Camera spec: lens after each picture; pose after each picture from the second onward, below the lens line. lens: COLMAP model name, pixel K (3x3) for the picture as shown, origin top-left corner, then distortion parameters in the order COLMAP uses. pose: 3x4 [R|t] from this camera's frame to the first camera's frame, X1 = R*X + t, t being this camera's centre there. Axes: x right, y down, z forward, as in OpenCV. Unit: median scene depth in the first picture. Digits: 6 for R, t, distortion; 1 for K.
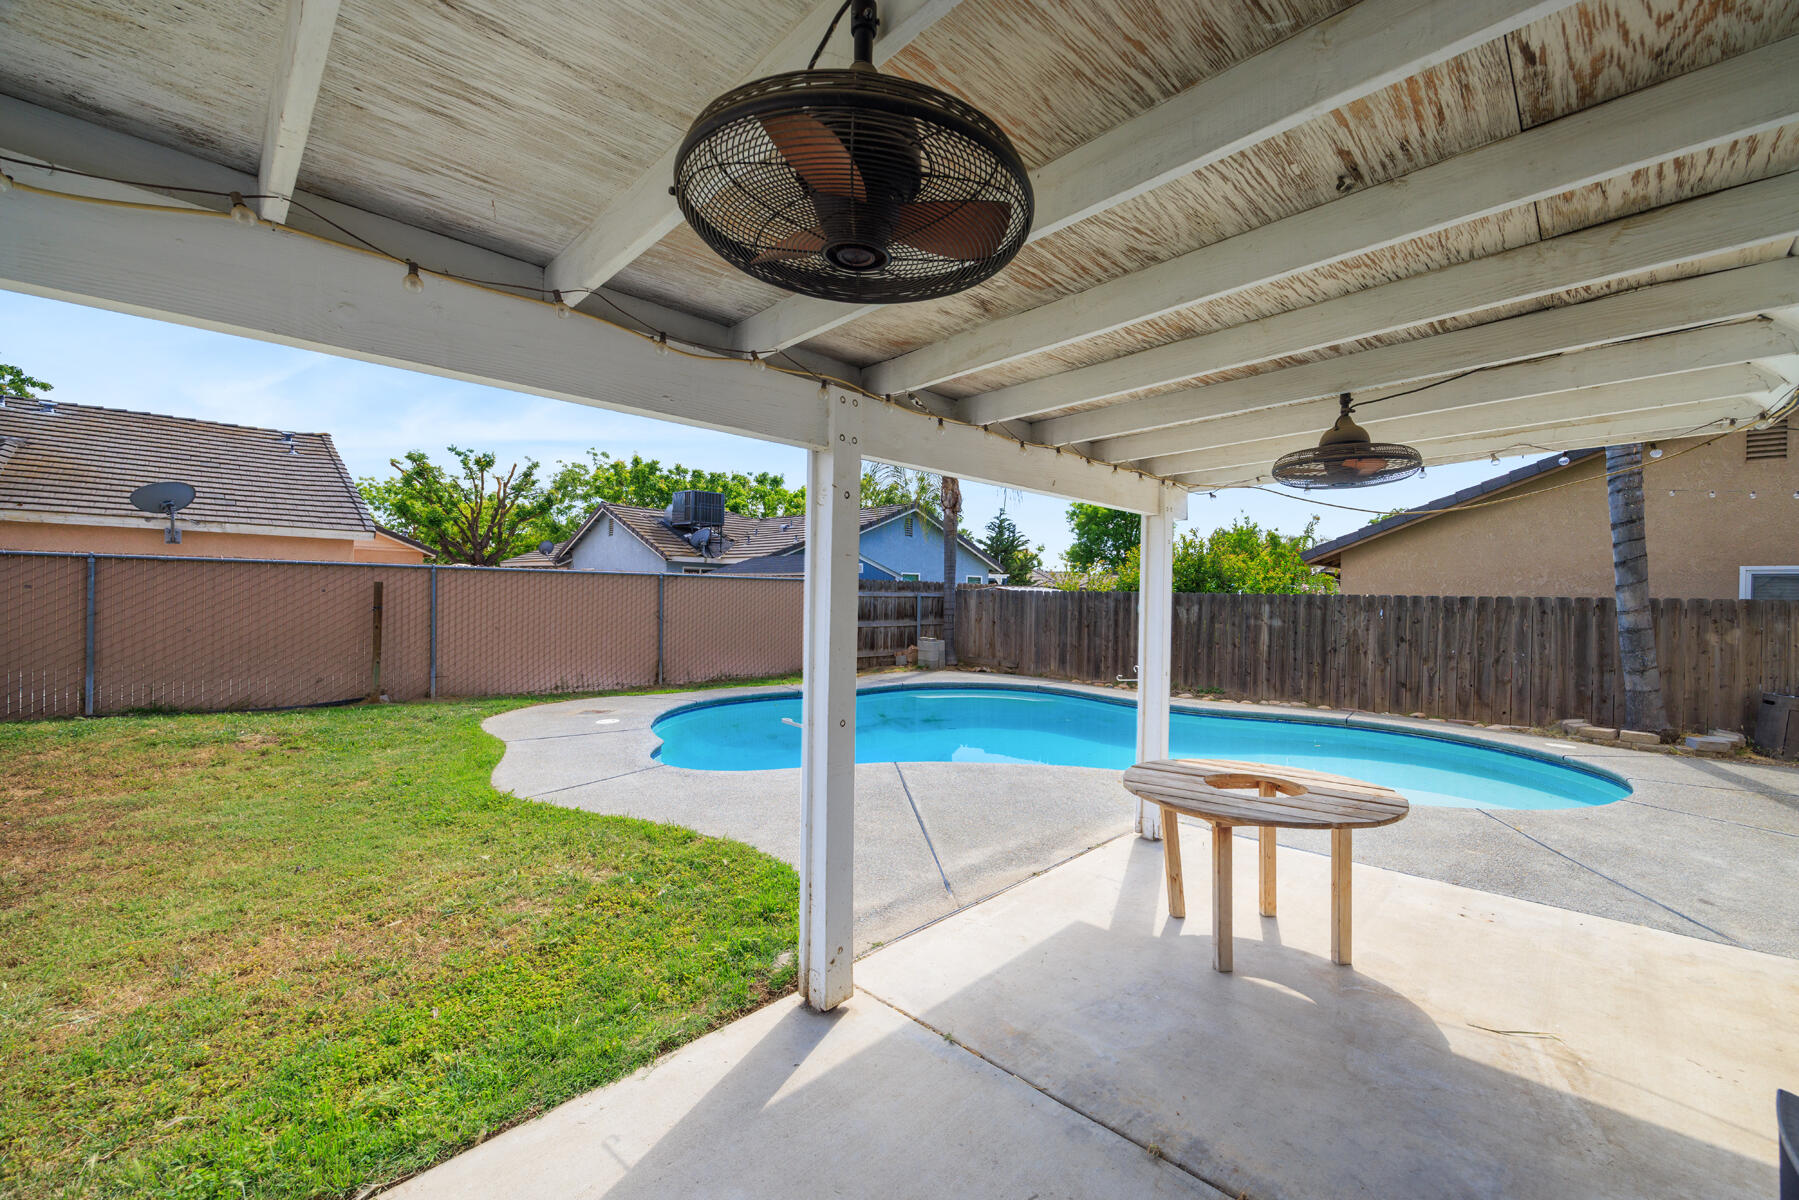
lens RADIAL K [[708.3, 0, 927.5], [0, 708.3, 592.9], [0, 0, 1]] dist [0.003869, -0.001378]
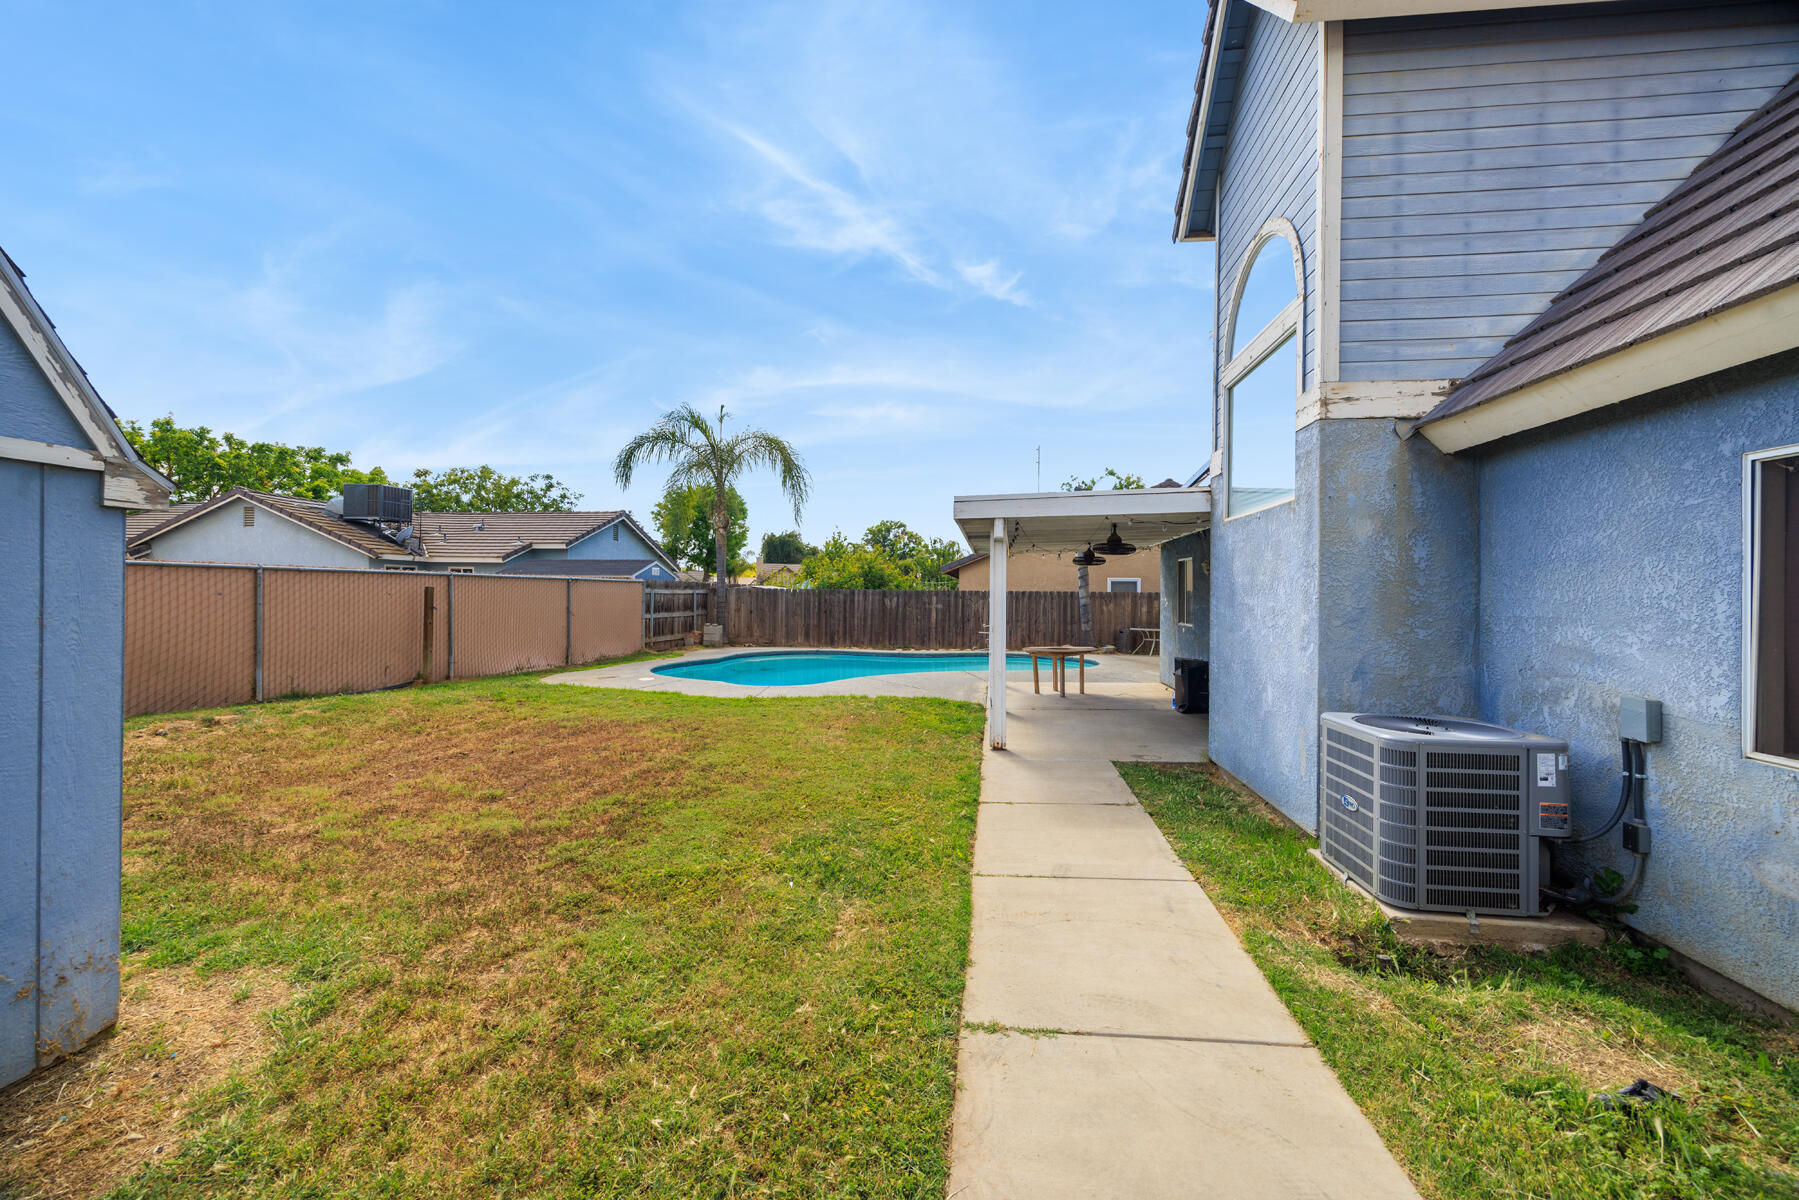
lens RADIAL K [[708.3, 0, 909.6], [0, 708.3, 594.4], [0, 0, 1]] dist [0.003869, -0.001378]
pose [[0.799840, -0.011056, 0.600111, -0.671894], [0.002502, 0.999883, 0.015086, -0.016494], [-0.600208, -0.010565, 0.799774, -0.415313]]
